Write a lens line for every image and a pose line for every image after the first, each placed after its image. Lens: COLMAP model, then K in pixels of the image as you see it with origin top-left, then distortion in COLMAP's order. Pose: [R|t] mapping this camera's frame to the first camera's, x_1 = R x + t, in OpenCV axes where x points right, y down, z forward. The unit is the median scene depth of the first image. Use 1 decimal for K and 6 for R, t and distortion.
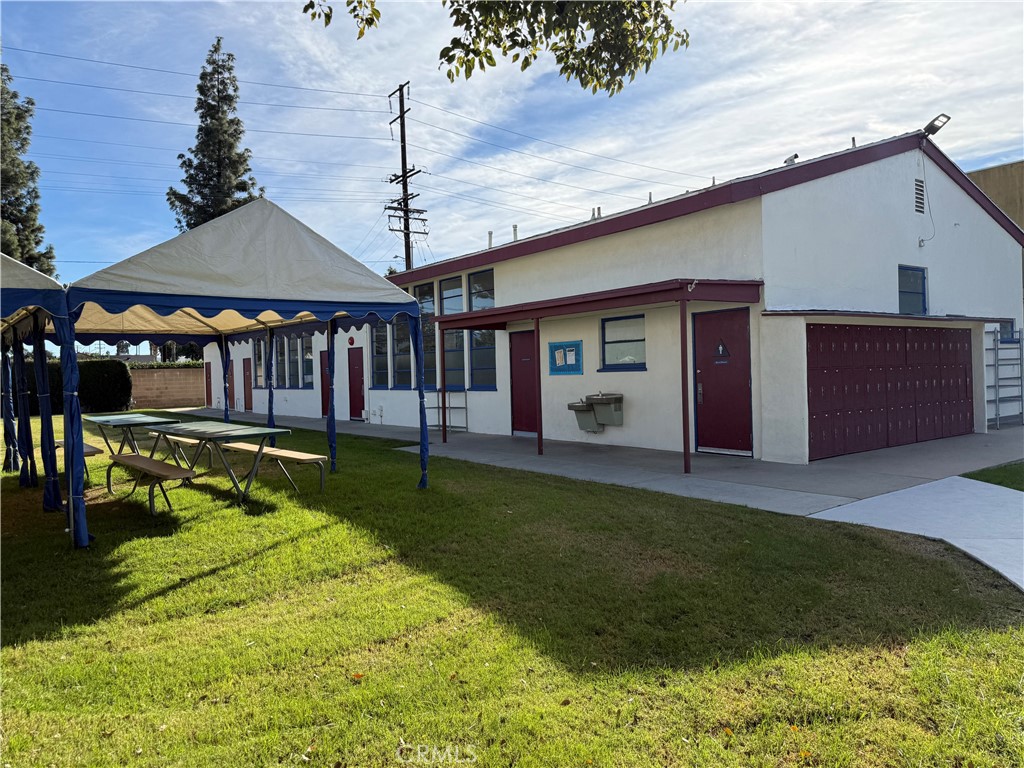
lens RADIAL K [[722.4, 0, 508.5], [0, 722.4, 388.3], [0, 0, 1]] dist [0.038183, -0.046564]
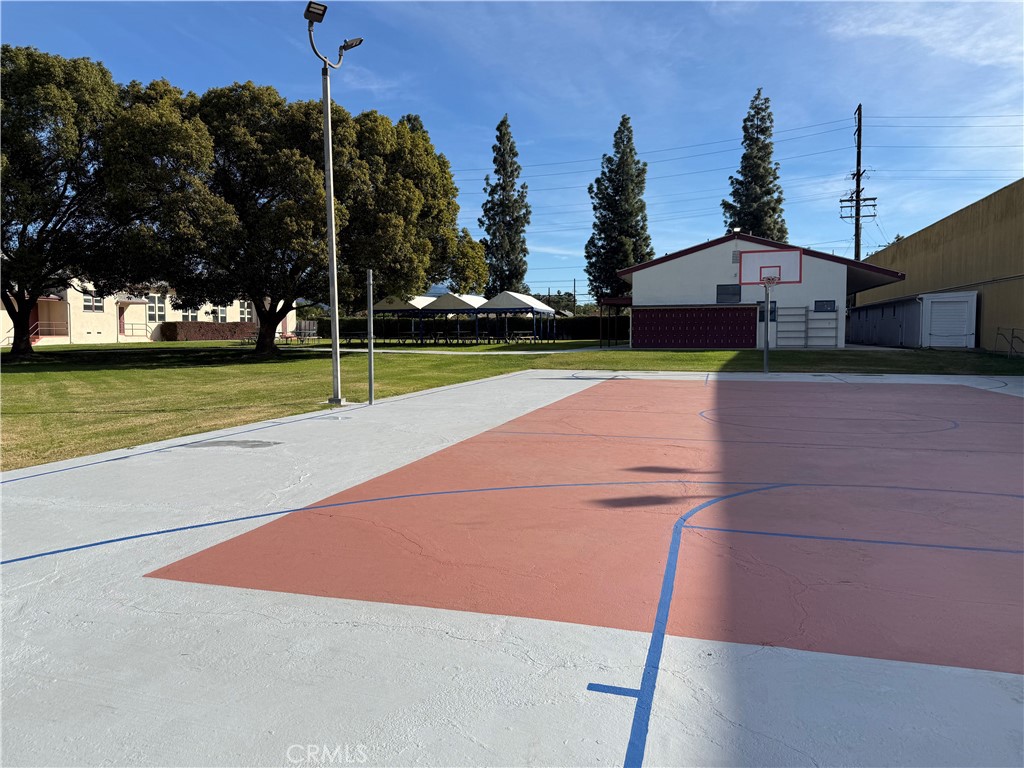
lens RADIAL K [[722.4, 0, 508.3], [0, 722.4, 385.2], [0, 0, 1]] dist [0.038183, -0.046564]
pose [[0.602085, 0.082156, -0.794194, 1.386097], [-0.031038, 0.996349, 0.079538, 0.005197], [0.797828, -0.023238, 0.602437, -0.768048]]
